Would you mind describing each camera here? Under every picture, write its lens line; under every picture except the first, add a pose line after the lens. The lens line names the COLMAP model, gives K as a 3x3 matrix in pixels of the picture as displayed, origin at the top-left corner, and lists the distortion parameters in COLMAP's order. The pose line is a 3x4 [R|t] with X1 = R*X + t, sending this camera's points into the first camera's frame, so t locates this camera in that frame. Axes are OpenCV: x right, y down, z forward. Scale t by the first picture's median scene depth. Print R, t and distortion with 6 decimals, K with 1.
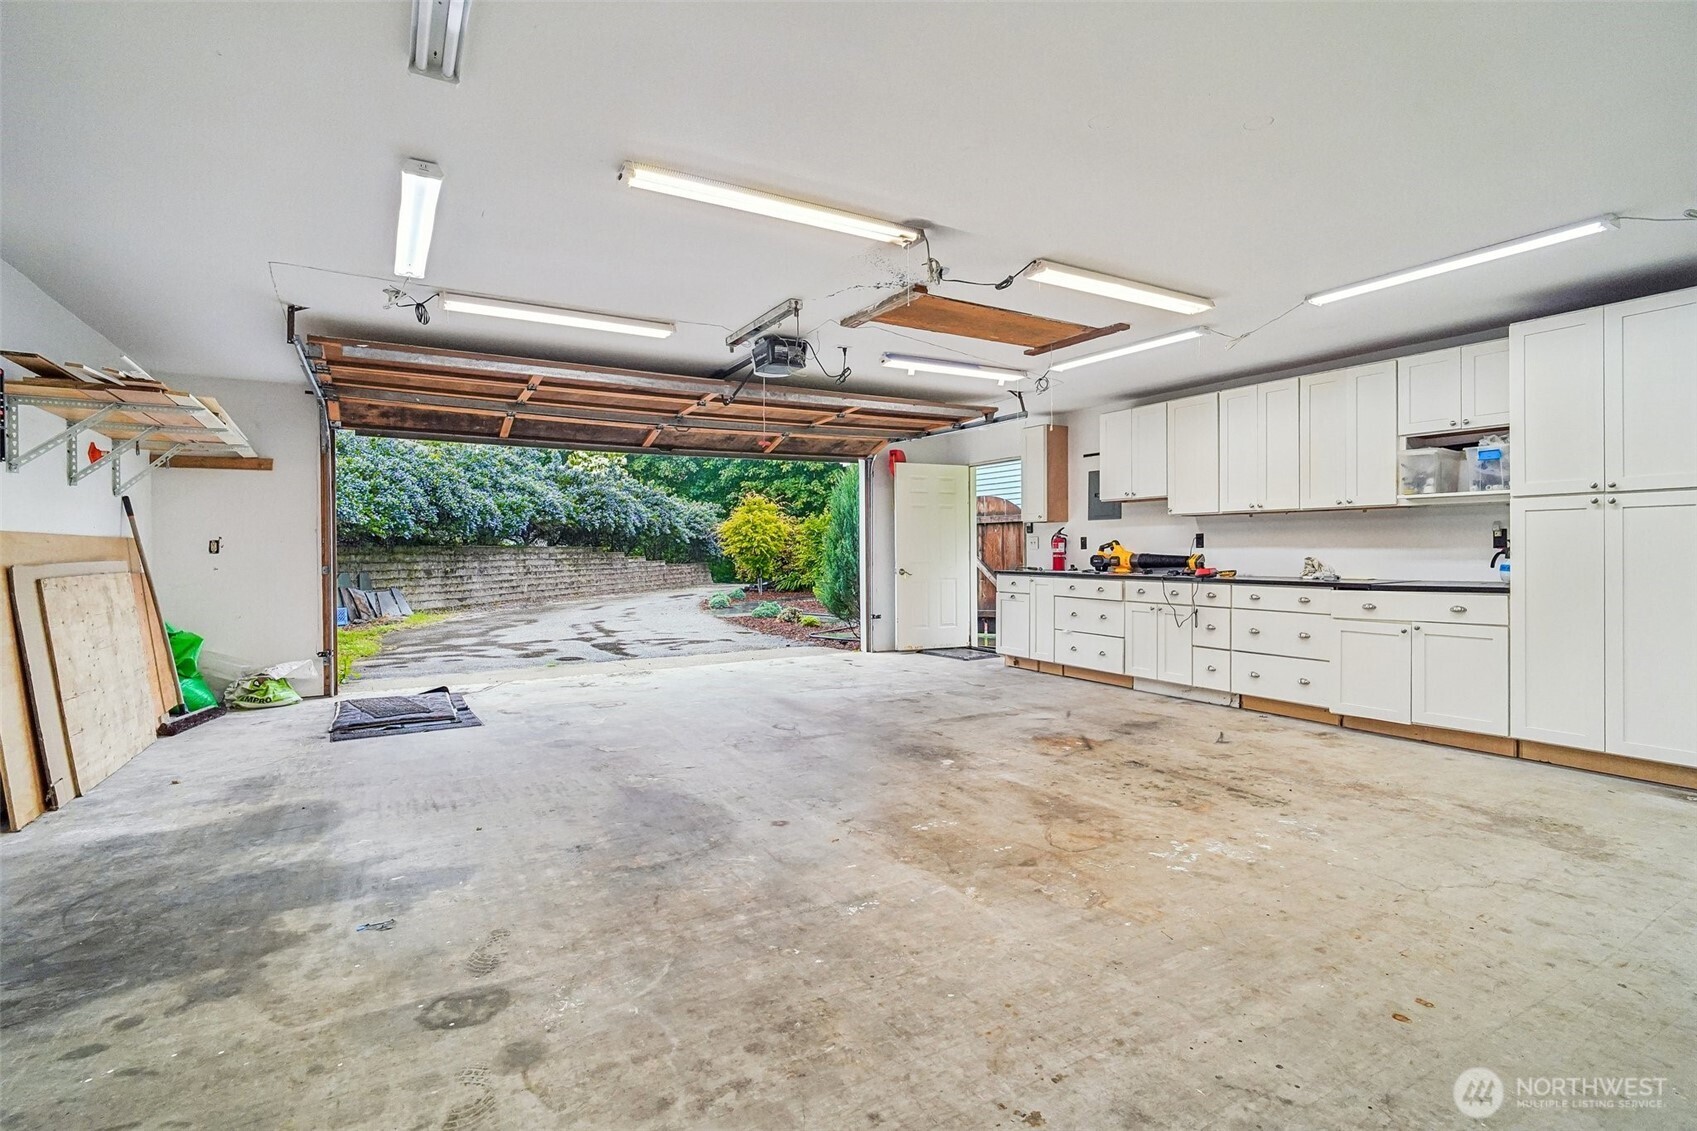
lens RADIAL K [[802.7, 0, 859.0], [0, 802.7, 544.0], [0, 0, 1]] dist [-0.009627, 0.009935]
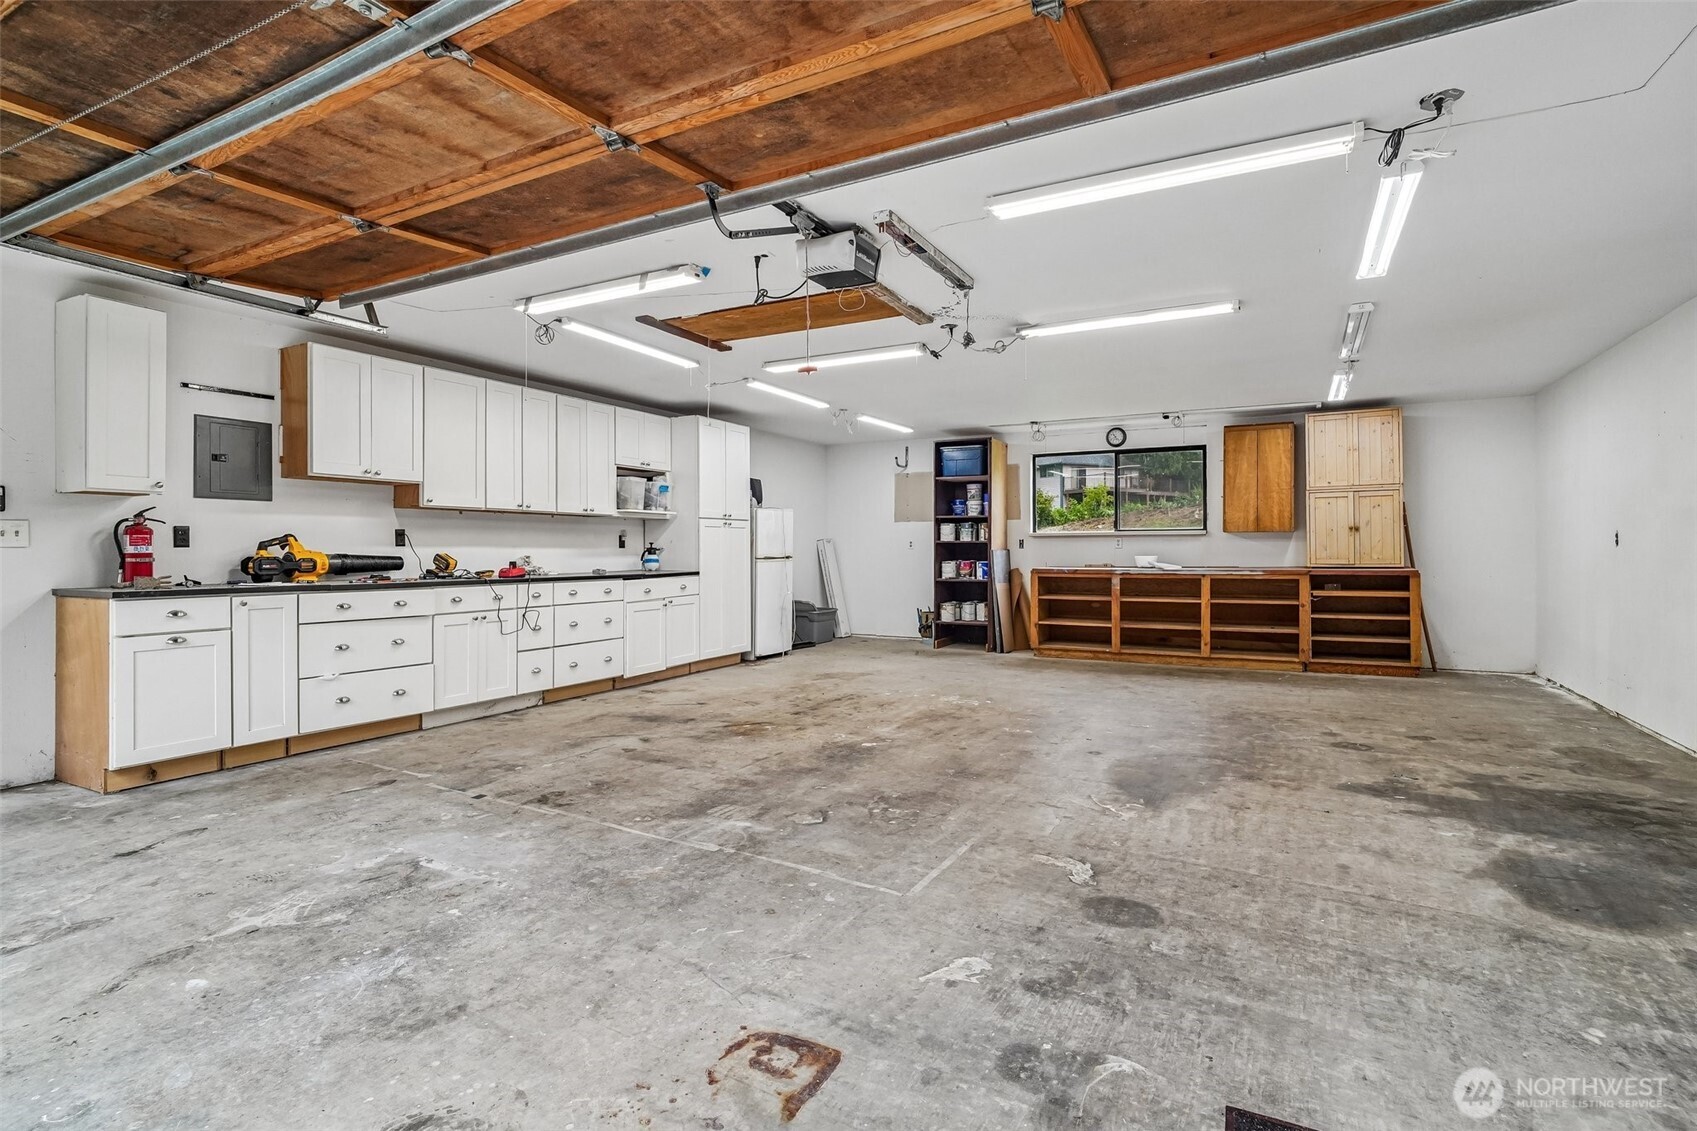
lens RADIAL K [[825.2, 0, 832.5], [0, 825.2, 541.3], [0, 0, 1]] dist [-0.034418, 0.021057]
pose [[-0.497055, 0.013161, 0.867619, -0.746066], [-0.002898, 0.999854, -0.016828, 0.017193], [-0.867714, -0.010879, -0.496945, 1.443800]]
